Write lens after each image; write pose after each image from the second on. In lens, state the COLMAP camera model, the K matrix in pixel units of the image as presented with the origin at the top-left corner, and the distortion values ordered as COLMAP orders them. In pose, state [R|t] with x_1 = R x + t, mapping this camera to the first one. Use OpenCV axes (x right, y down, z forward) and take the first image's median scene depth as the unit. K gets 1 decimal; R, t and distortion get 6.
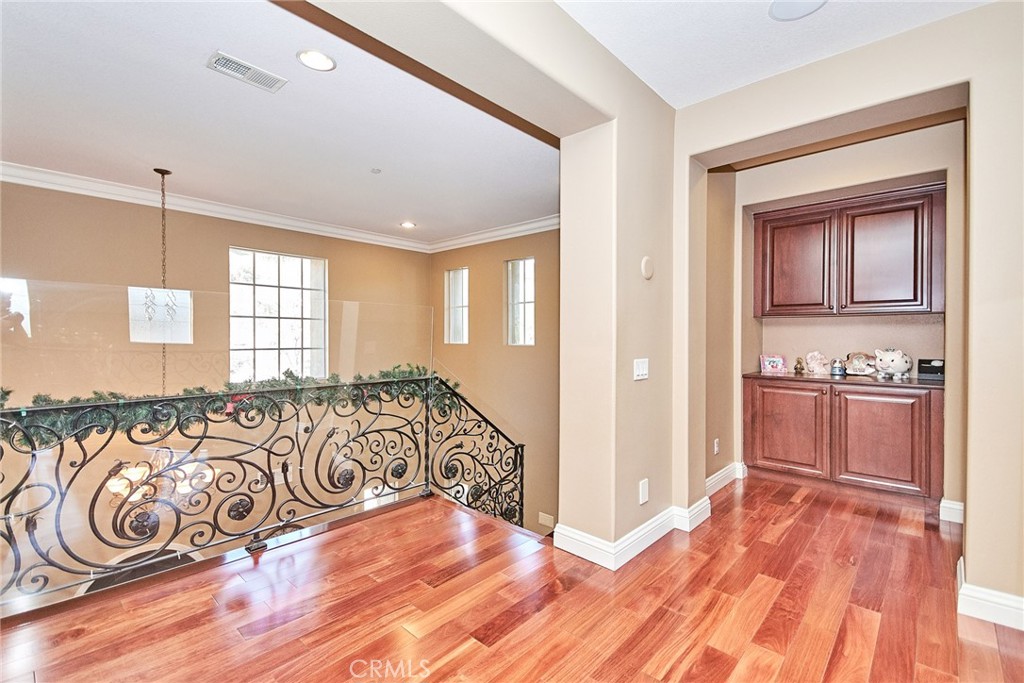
lens RADIAL K [[450.3, 0, 512.0], [0, 450.3, 341.5], [0, 0, 1]] dist [0.000358, -0.000117]
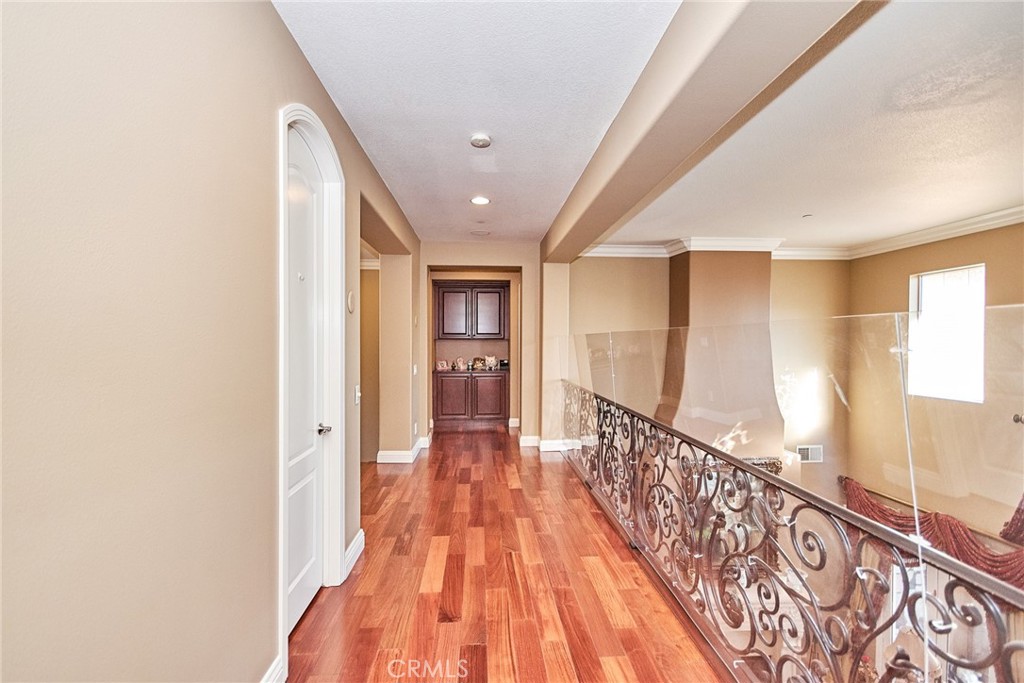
lens RADIAL K [[450.3, 0, 512.0], [0, 450.3, 341.5], [0, 0, 1]] dist [0.000358, -0.000117]
pose [[0.679054, 0.001060, 0.734088, -0.673851], [0.007775, 0.999932, -0.008636, -0.031388], [-0.734048, 0.011572, 0.678999, -0.539511]]
